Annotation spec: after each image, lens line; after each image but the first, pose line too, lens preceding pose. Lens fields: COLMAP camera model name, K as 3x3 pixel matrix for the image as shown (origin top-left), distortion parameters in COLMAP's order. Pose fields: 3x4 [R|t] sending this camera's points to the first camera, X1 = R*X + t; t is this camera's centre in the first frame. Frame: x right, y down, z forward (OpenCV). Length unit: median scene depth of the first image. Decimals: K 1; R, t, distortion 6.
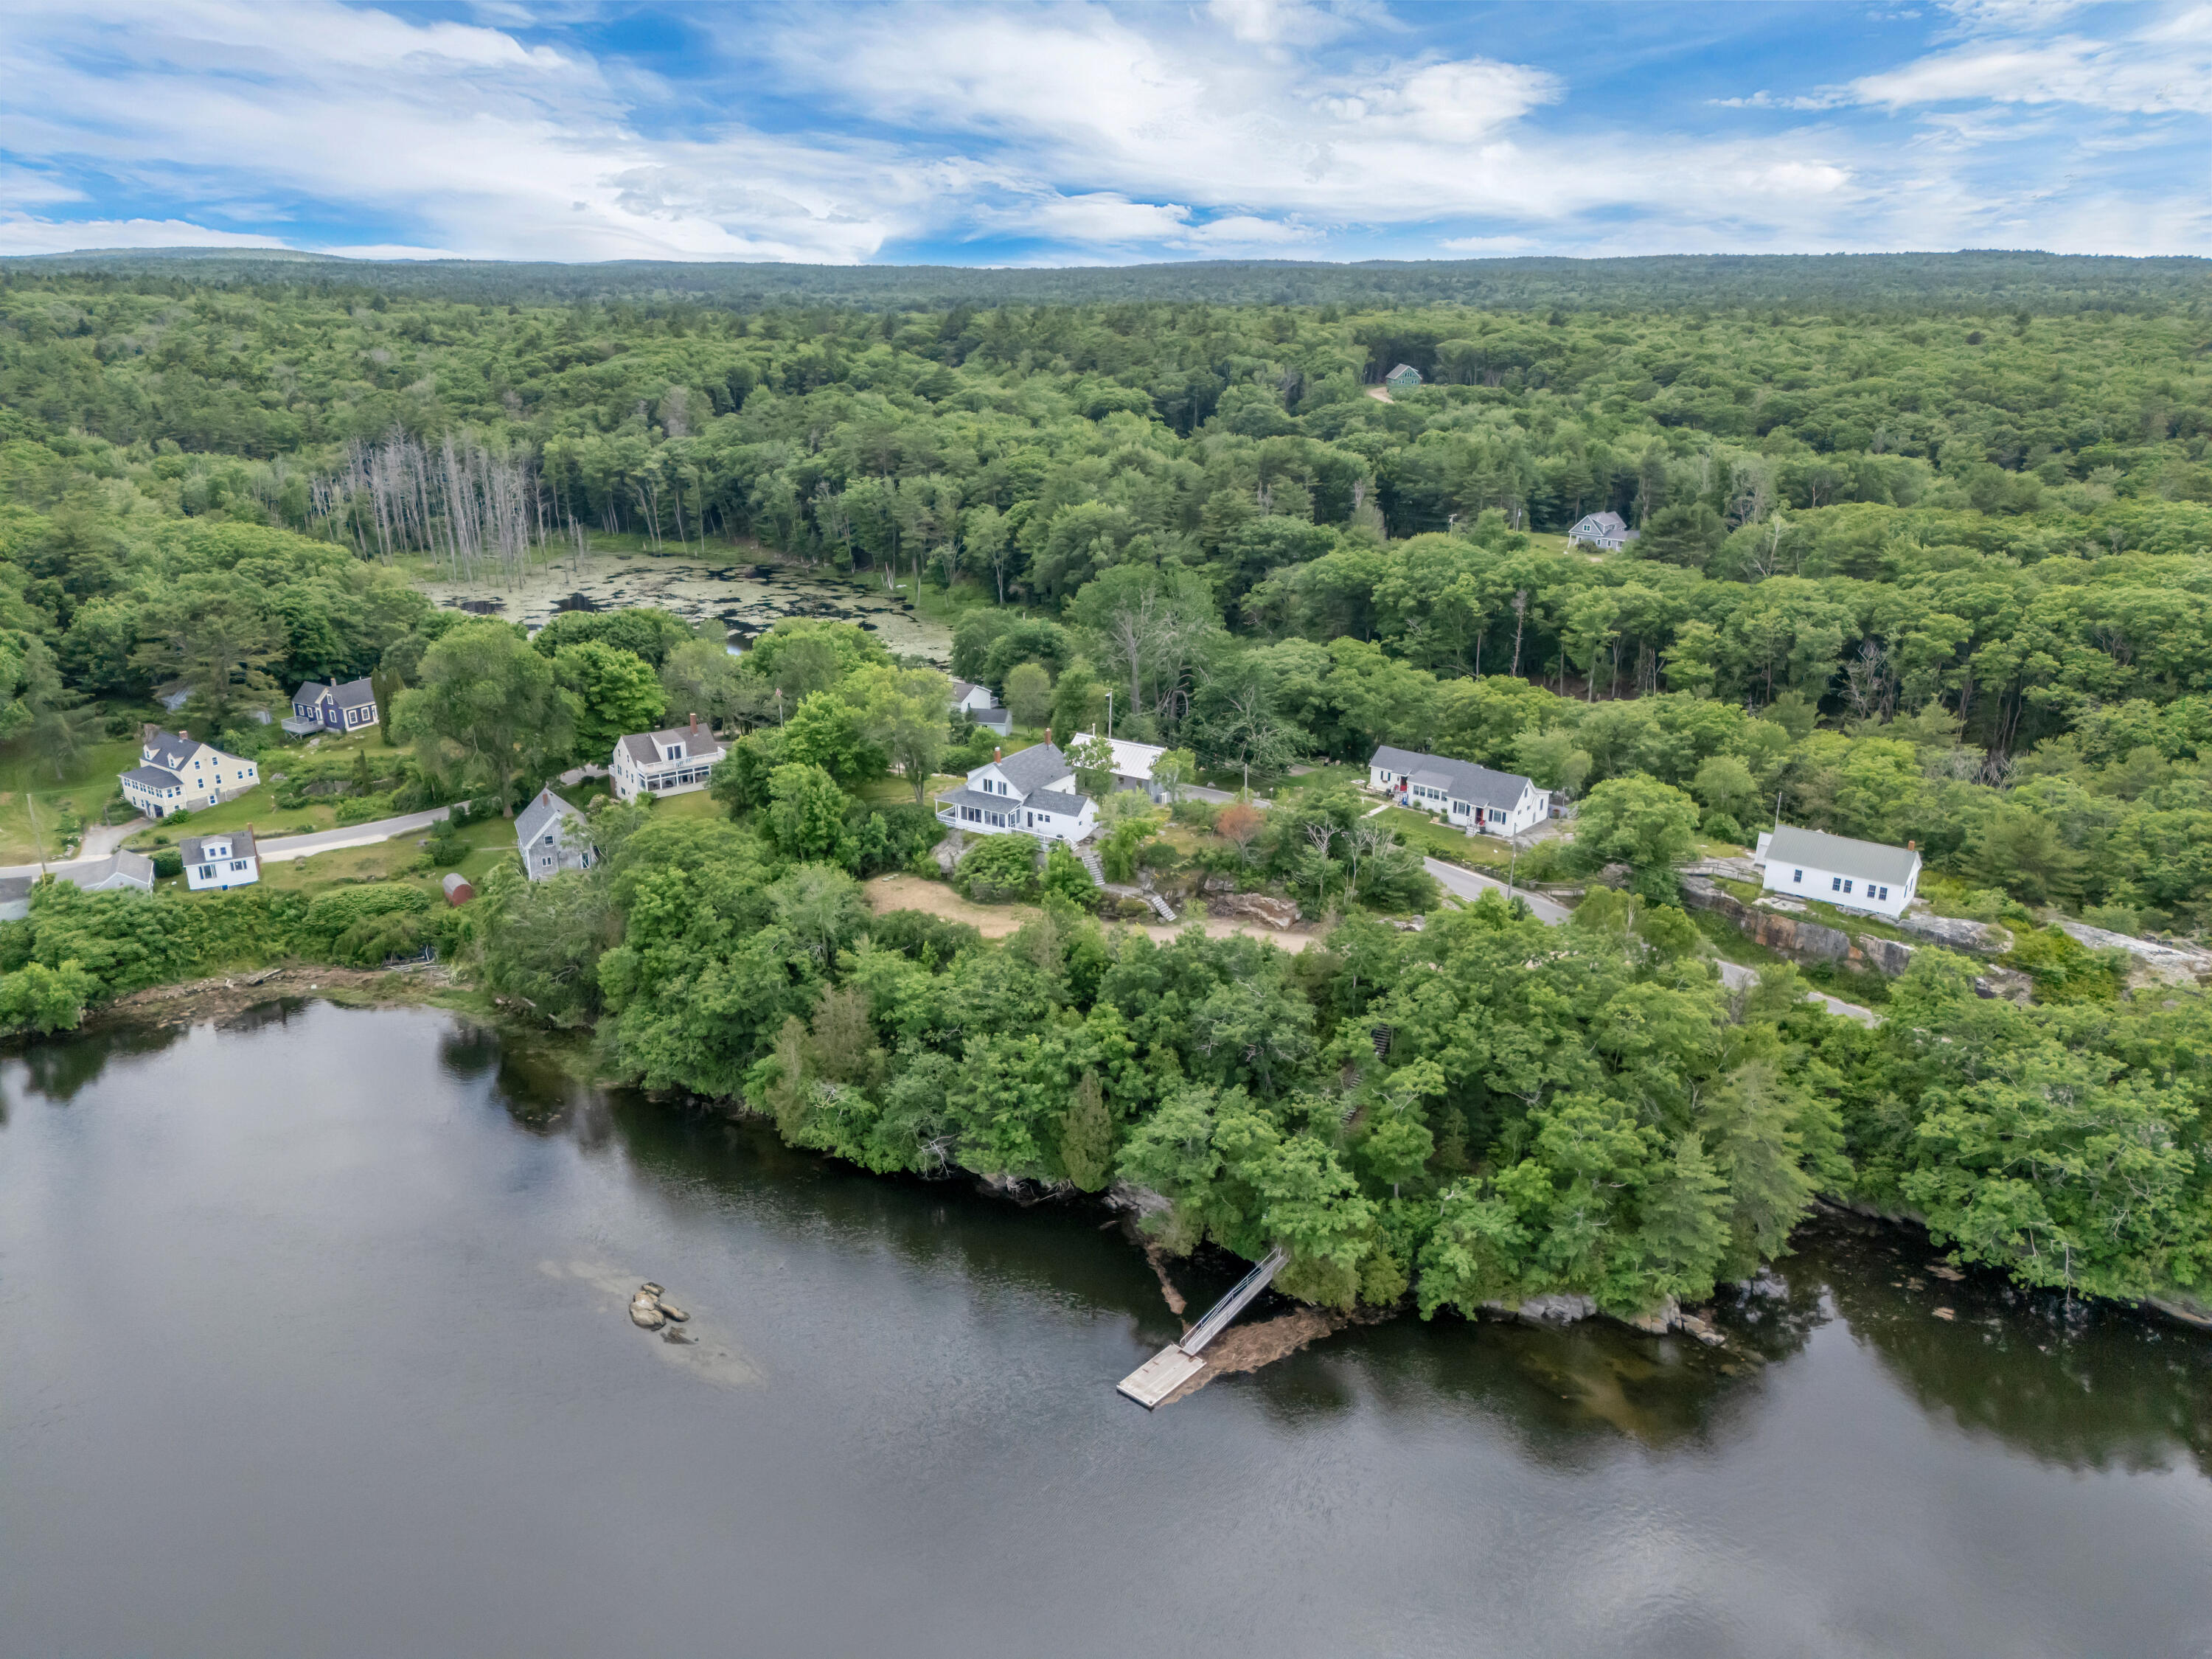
lens RADIAL K [[1648.5, 0, 1106.0], [0, 1648.5, 829.5], [0, 0, 1]] dist [0.111409, -0.099901]
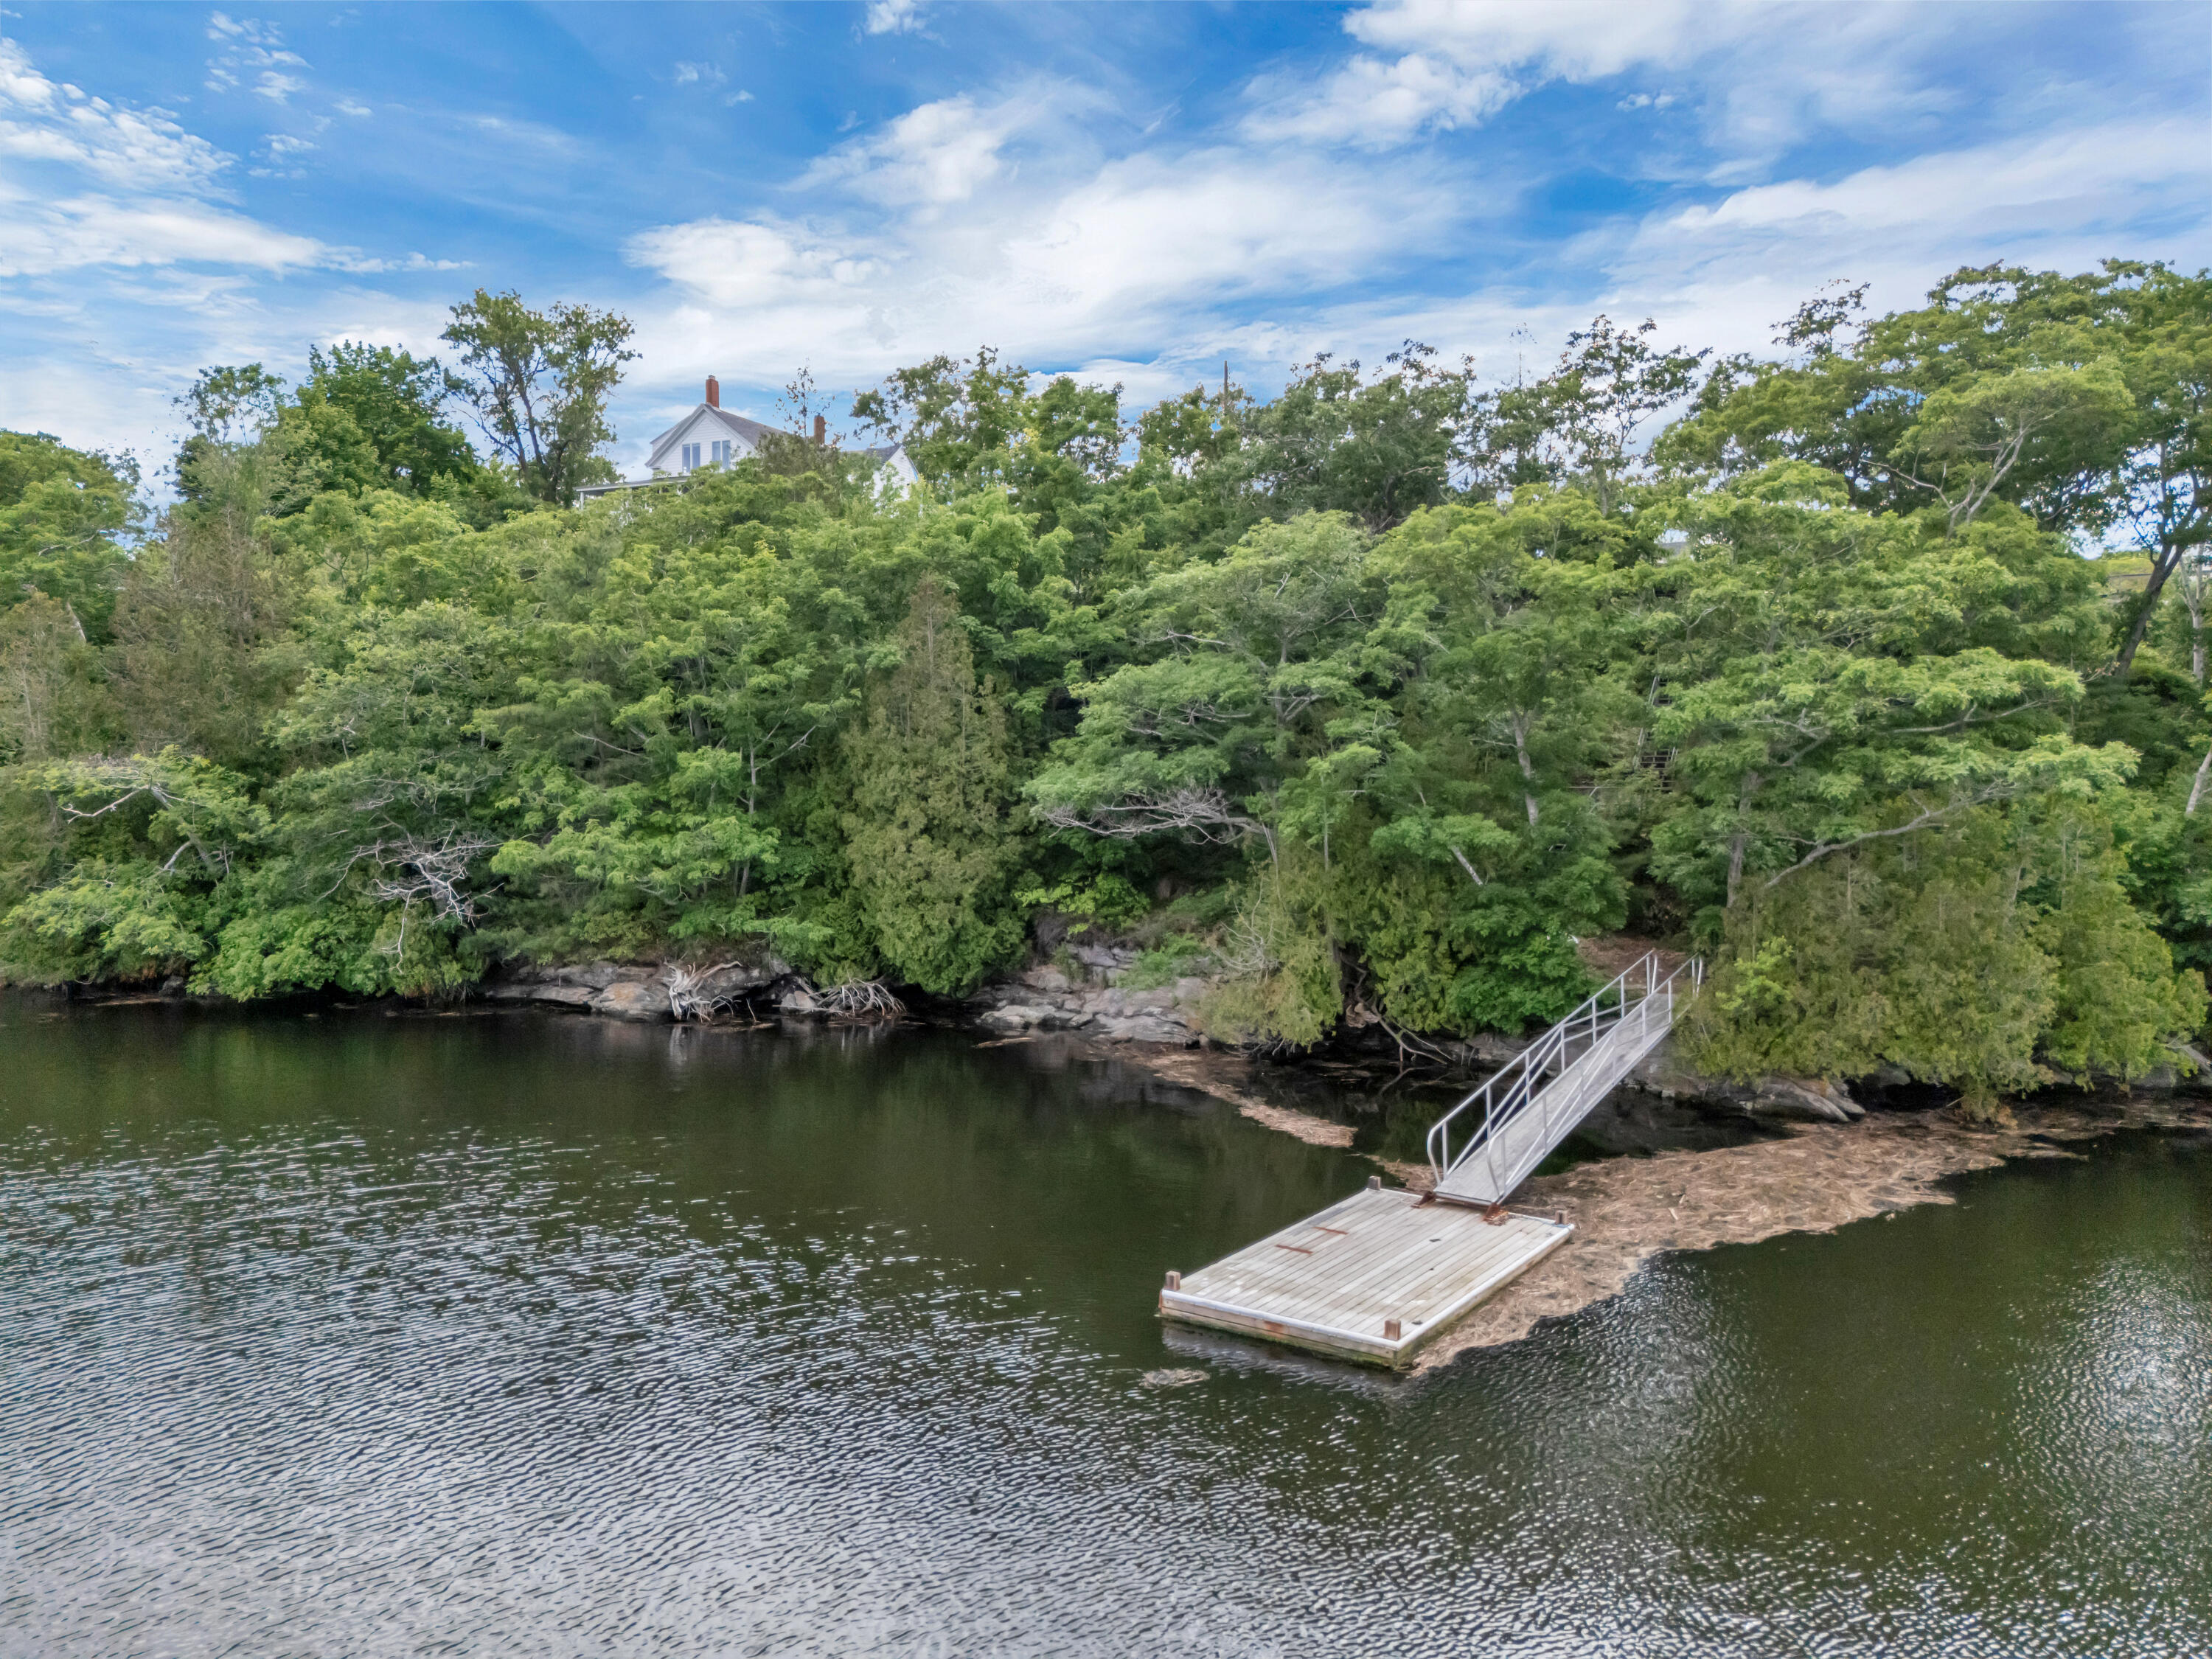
lens RADIAL K [[1621.7, 0, 1106.0], [0, 1621.7, 829.5], [0, 0, 1]] dist [0.072699, -0.029682]
pose [[0.991223, -0.006594, 0.132036, -0.018376], [0.047304, 0.950320, -0.307658, 0.288602], [-0.123448, 0.311204, 0.942291, 0.699634]]
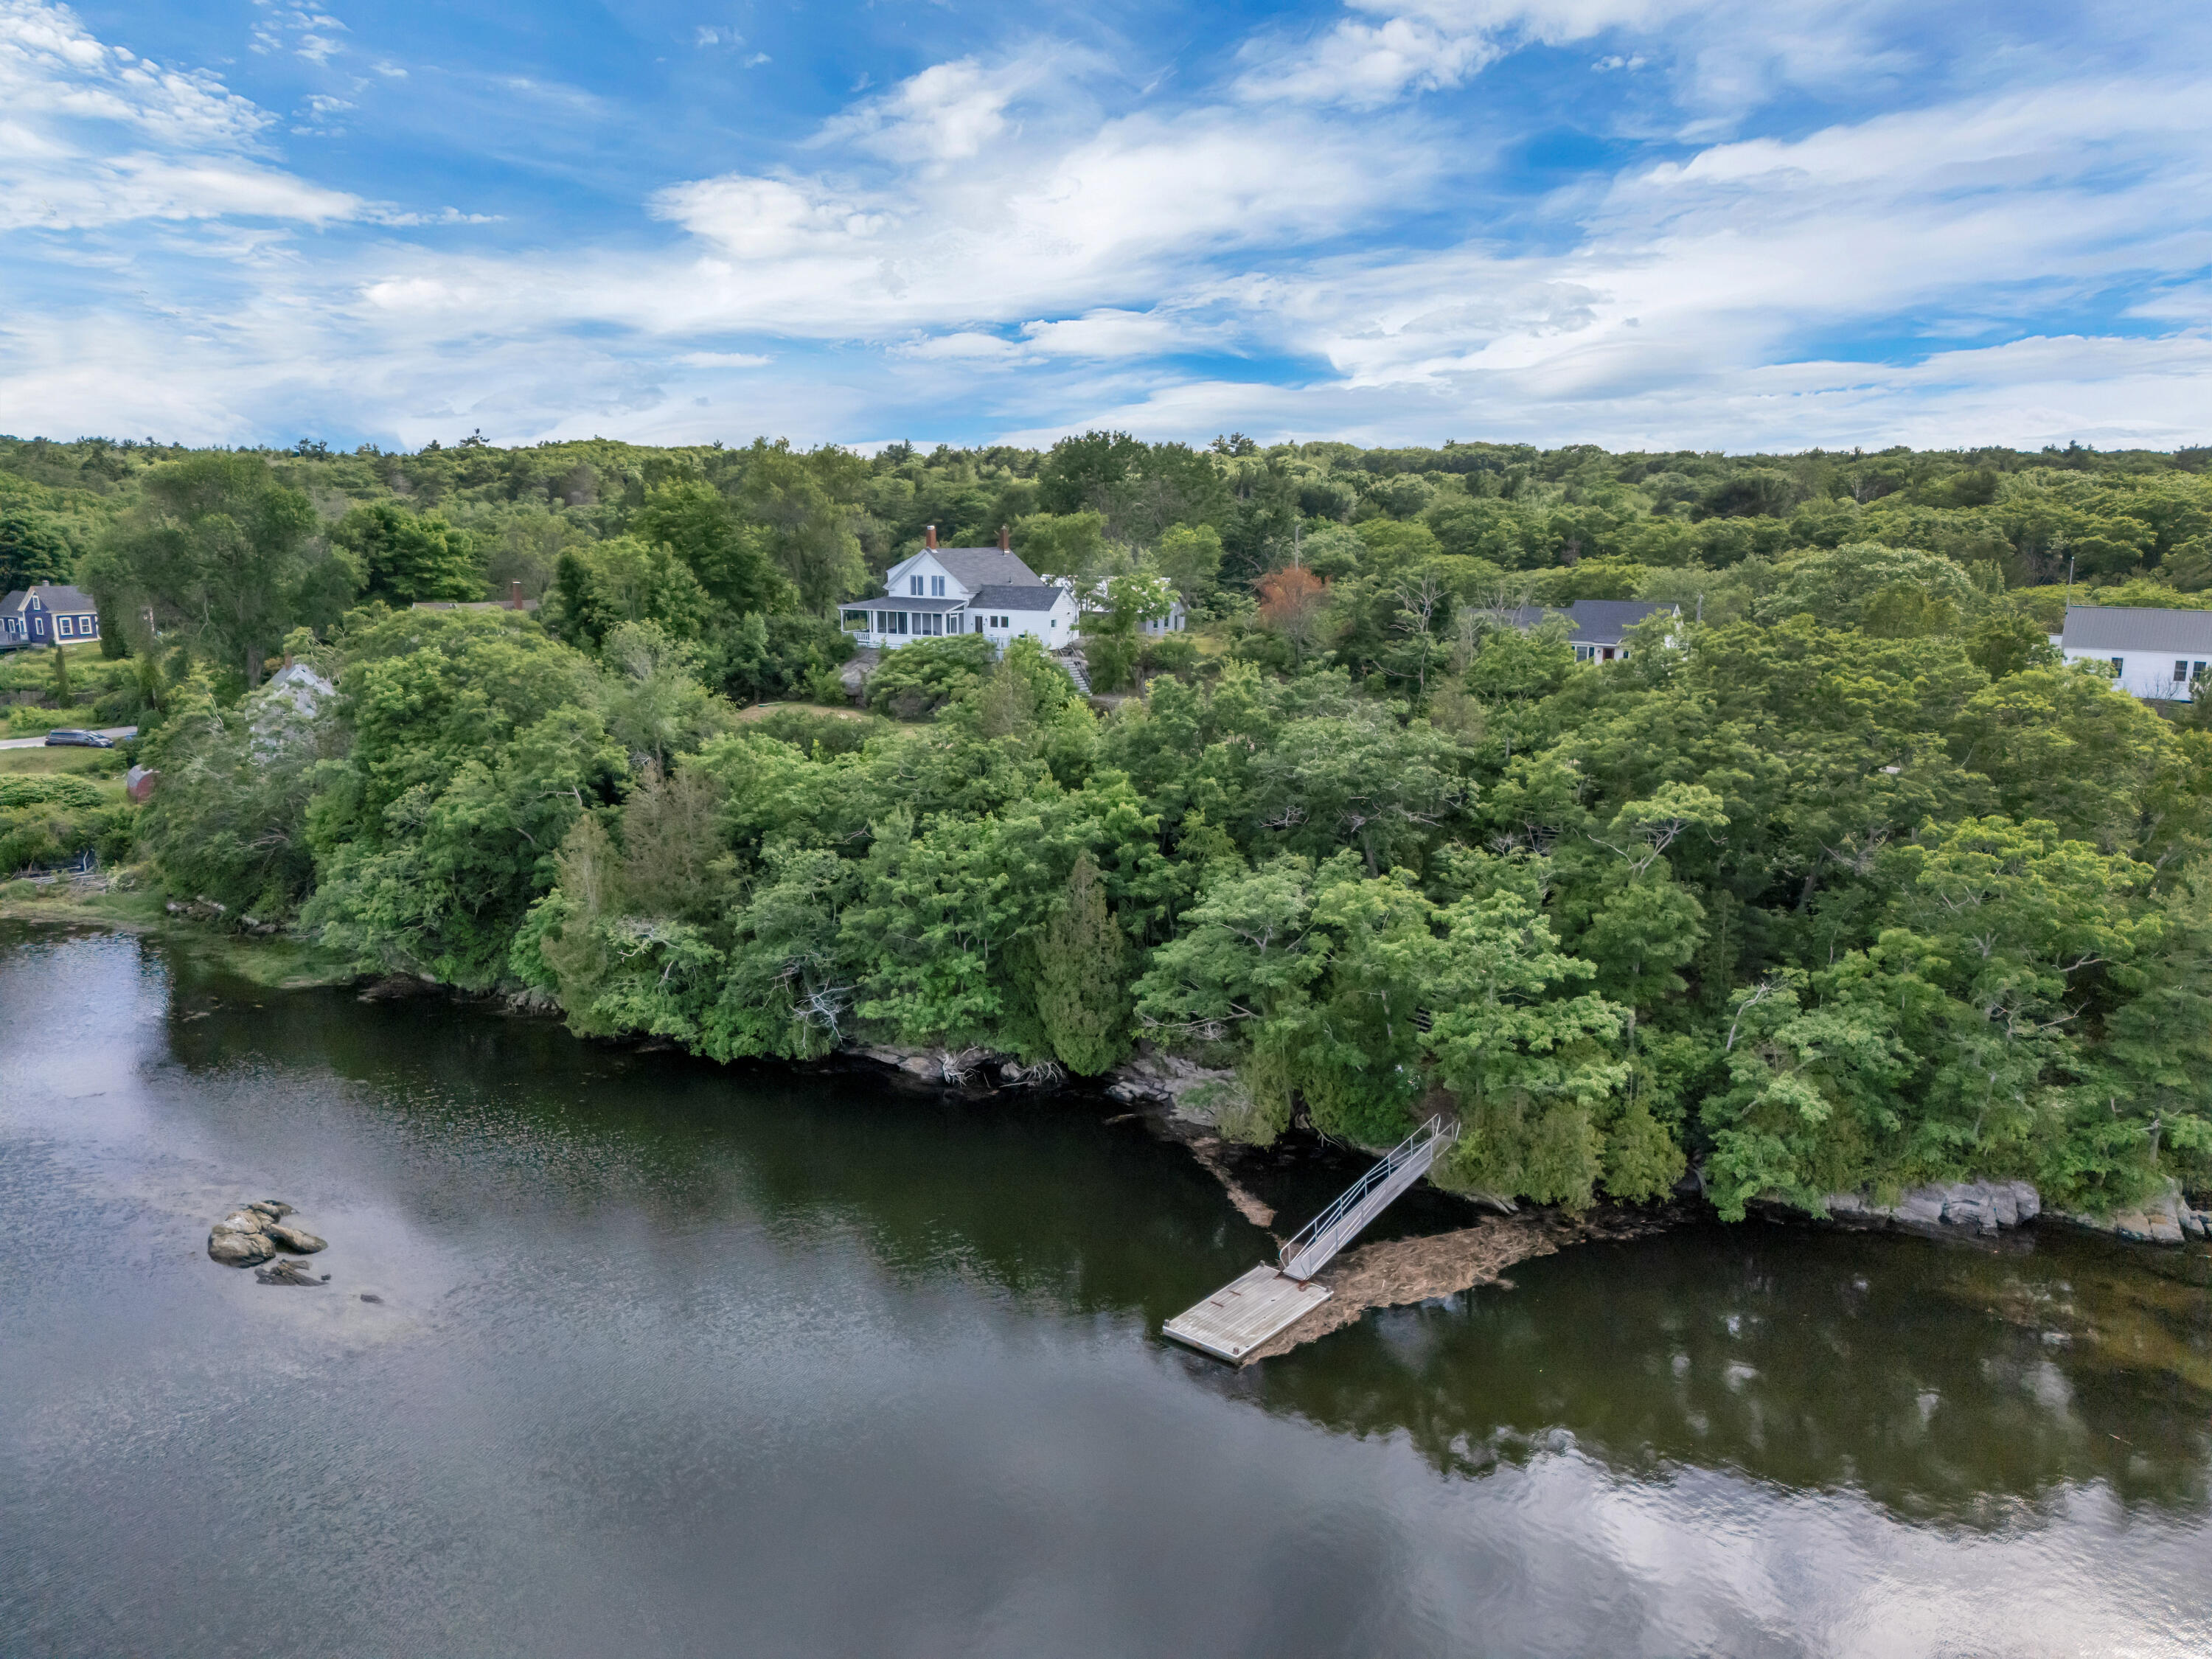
lens RADIAL K [[1621.7, 0, 1106.0], [0, 1621.7, 829.5], [0, 0, 1]] dist [0.072699, -0.029682]
pose [[0.999240, -0.004677, 0.038708, -0.024265], [0.010500, 0.988379, -0.151650, 0.221334], [-0.037549, 0.151941, 0.987676, 0.422534]]
